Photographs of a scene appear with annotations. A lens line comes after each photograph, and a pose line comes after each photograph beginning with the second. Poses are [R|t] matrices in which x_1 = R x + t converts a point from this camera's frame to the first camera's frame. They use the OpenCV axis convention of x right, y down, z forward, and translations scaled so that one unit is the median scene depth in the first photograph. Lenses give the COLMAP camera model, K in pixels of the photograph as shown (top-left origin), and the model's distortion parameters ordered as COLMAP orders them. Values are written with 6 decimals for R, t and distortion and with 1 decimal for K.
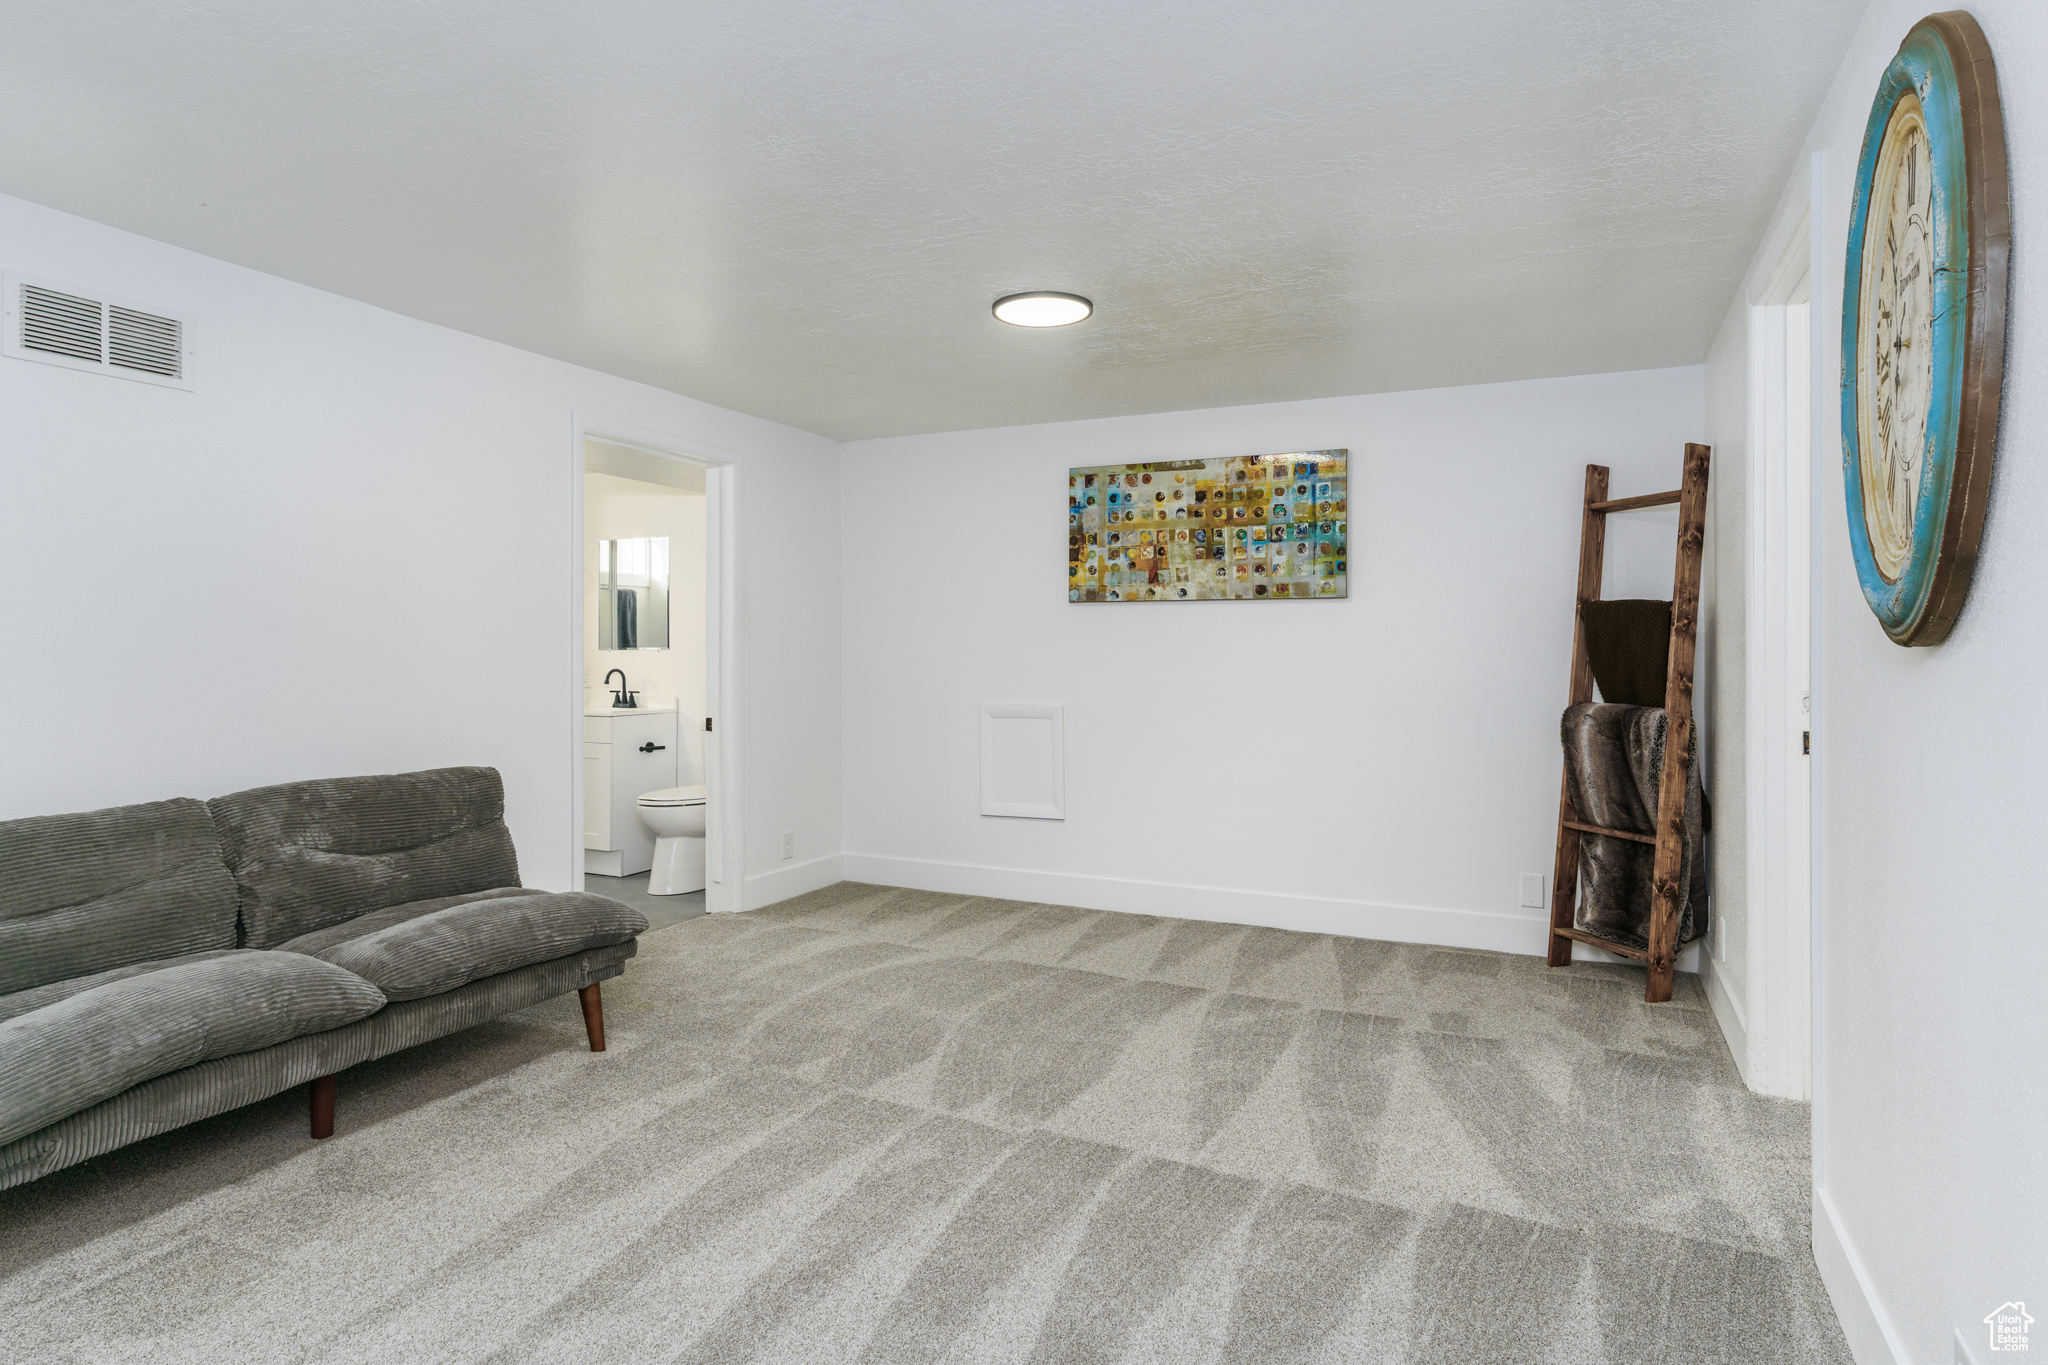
lens RADIAL K [[1187.6, 0, 1023.5], [0, 1187.6, 644.4], [0, 0, 1]] dist [-0.002016, -0.001244]
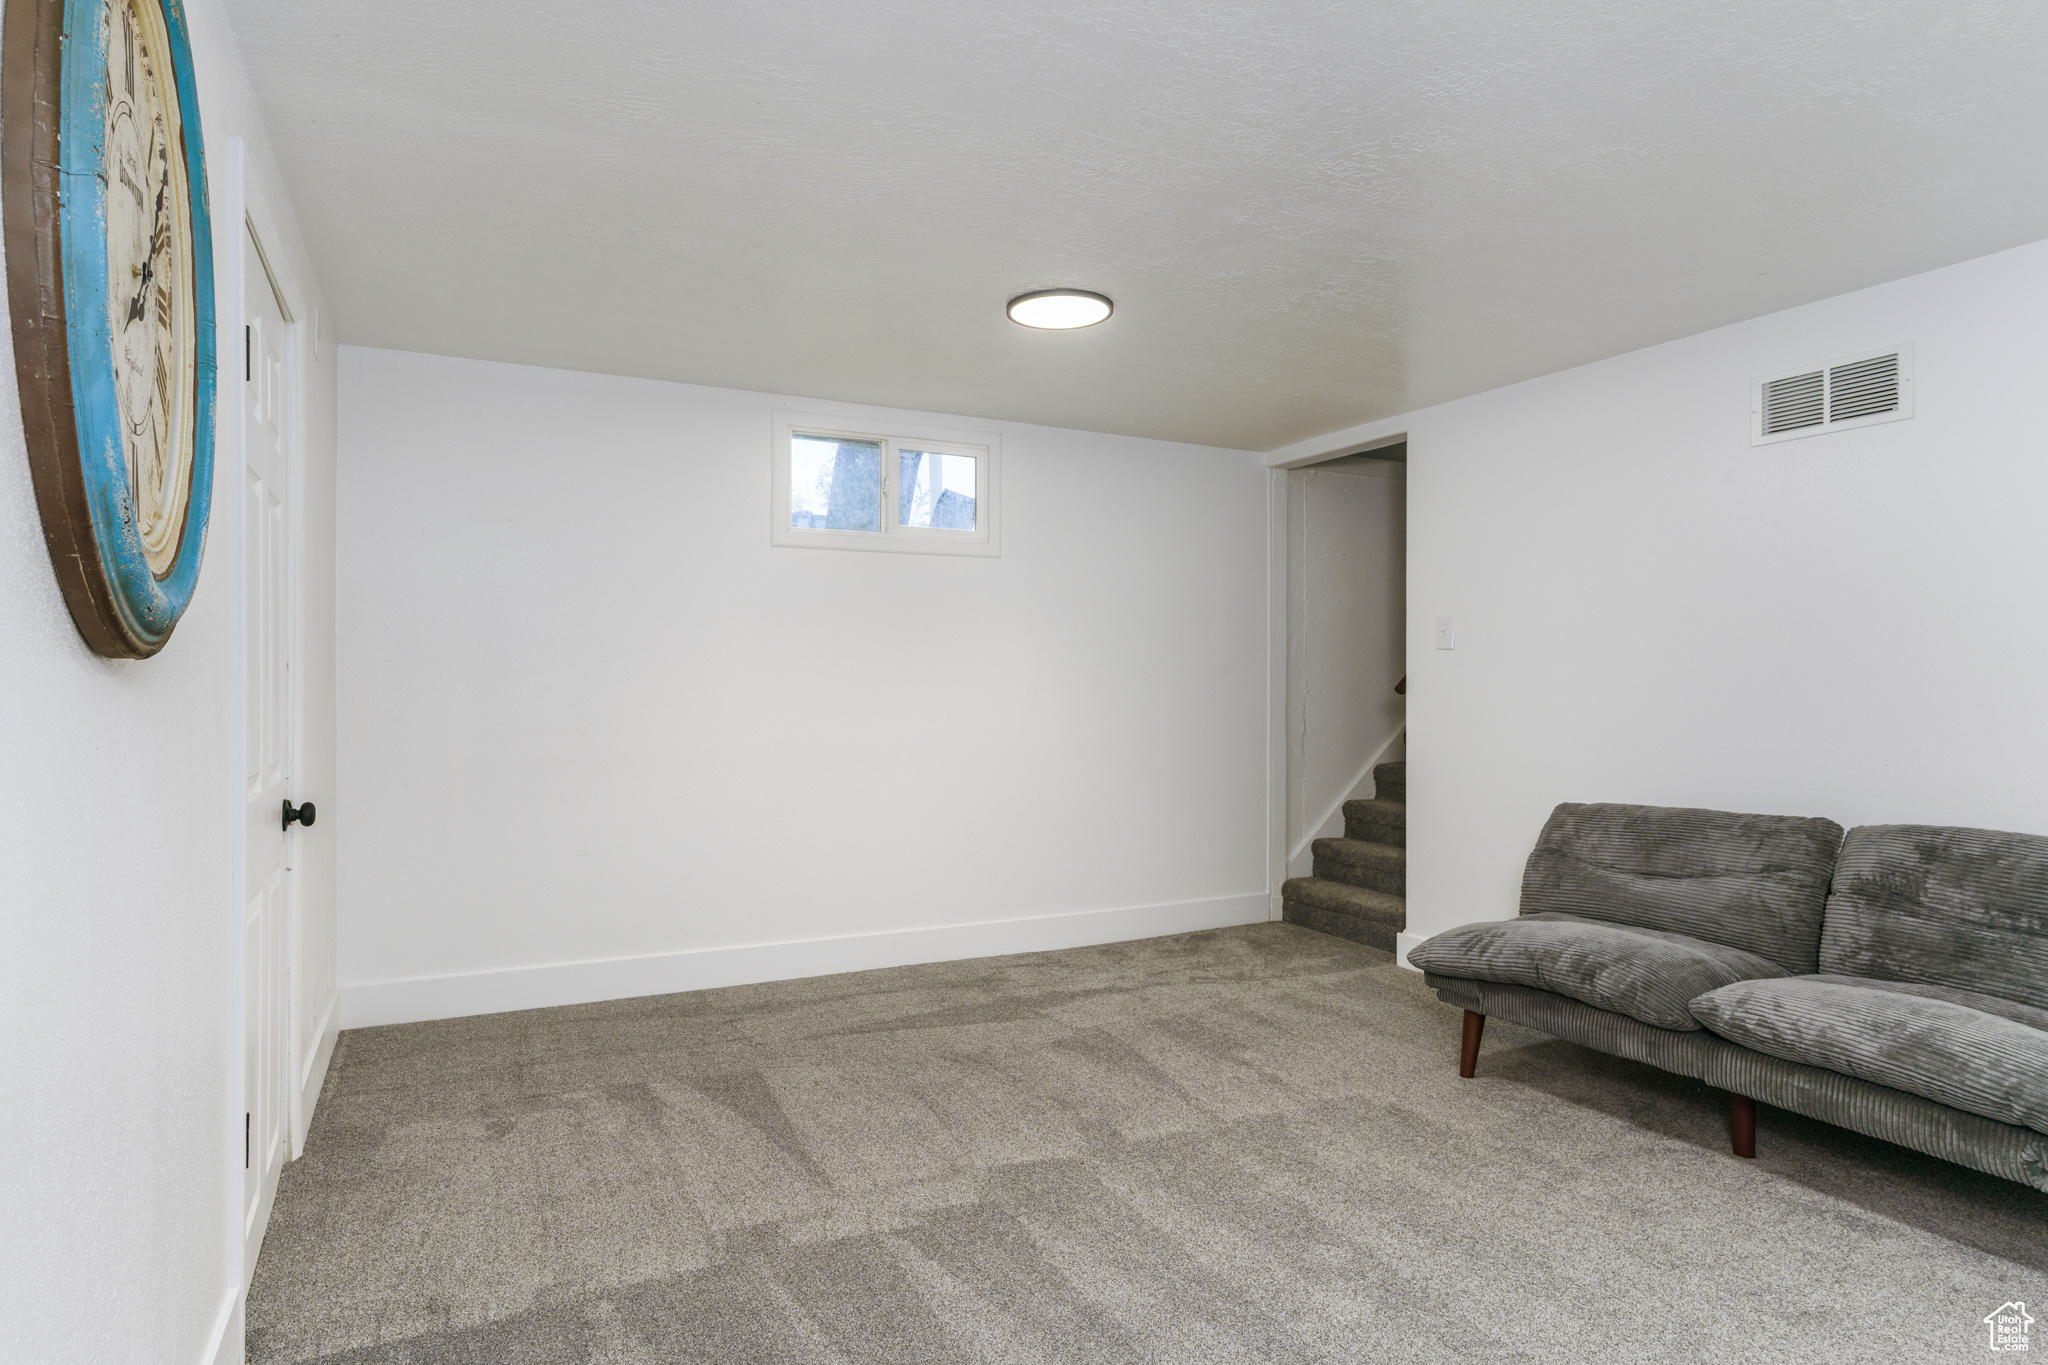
lens RADIAL K [[1168.5, 0, 1009.2], [0, 1168.5, 671.5], [0, 0, 1]] dist [0.001160, -0.000005]
pose [[-0.625856, -0.000259, -0.779939, 0.203177], [0.005394, 0.999975, -0.004660, -0.000565], [0.779920, -0.007124, -0.625839, 0.388708]]
